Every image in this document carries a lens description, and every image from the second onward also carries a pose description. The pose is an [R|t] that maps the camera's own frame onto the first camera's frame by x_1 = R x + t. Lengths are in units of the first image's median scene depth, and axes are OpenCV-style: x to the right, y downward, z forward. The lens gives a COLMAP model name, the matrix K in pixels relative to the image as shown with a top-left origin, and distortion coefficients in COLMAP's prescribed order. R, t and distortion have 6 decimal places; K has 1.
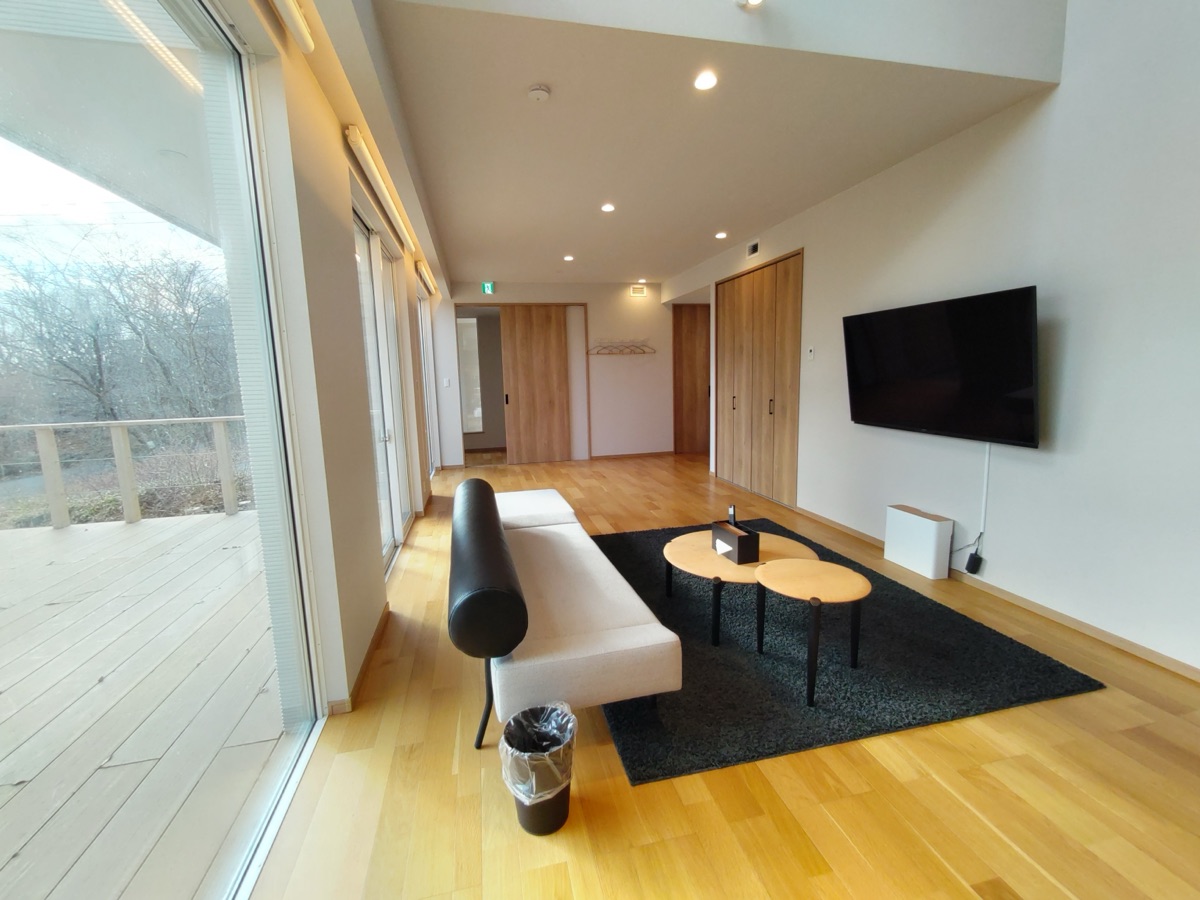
lens RADIAL K [[514.1, 0, 597.8], [0, 514.1, 450.7], [0, 0, 1]] dist [-0.000575, 0.000487]
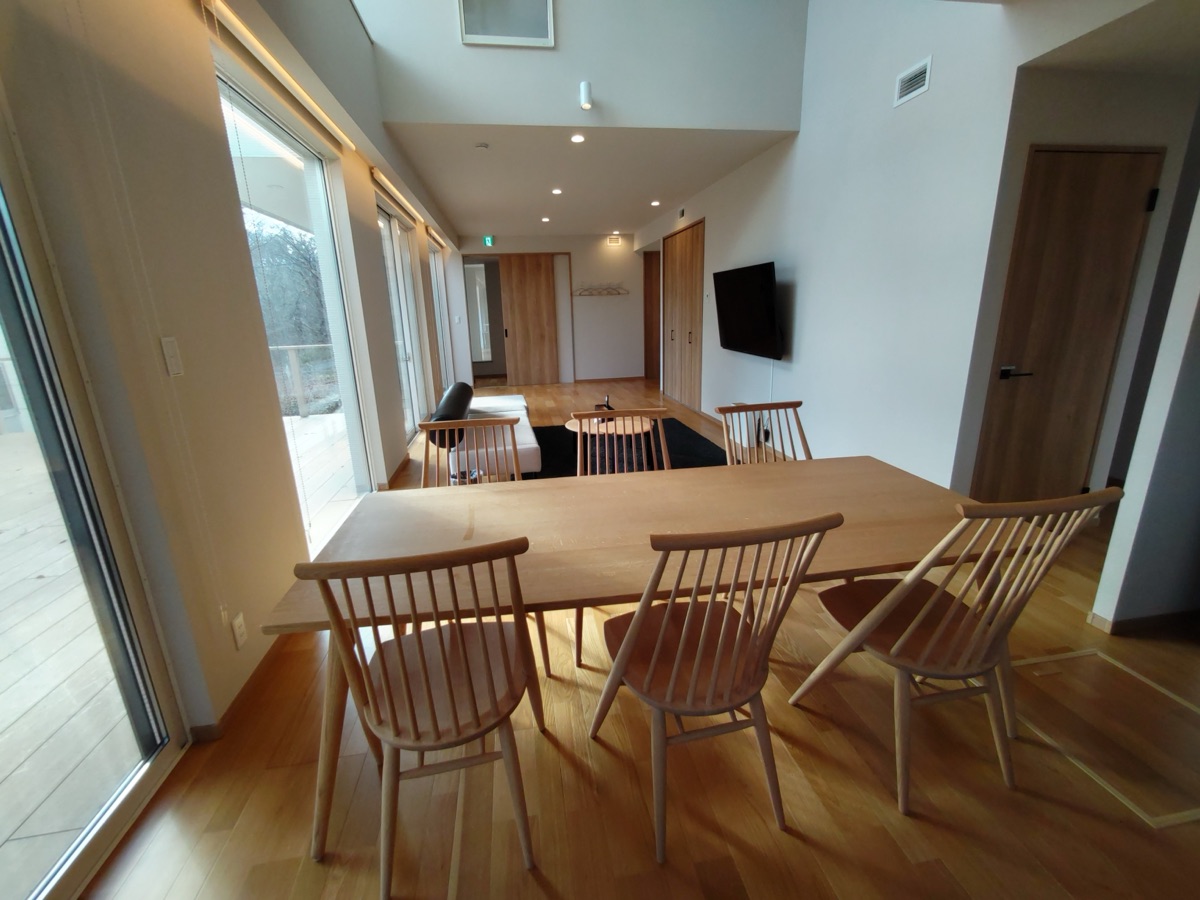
lens RADIAL K [[514.1, 0, 601.0], [0, 514.1, 447.7], [0, 0, 1]] dist [-0.000575, 0.000487]
pose [[0.998343, 0.010212, -0.056625, 0.126977], [-0.003588, 0.993258, 0.115868, 0.030458], [0.057427, -0.115473, 0.991649, -0.255367]]
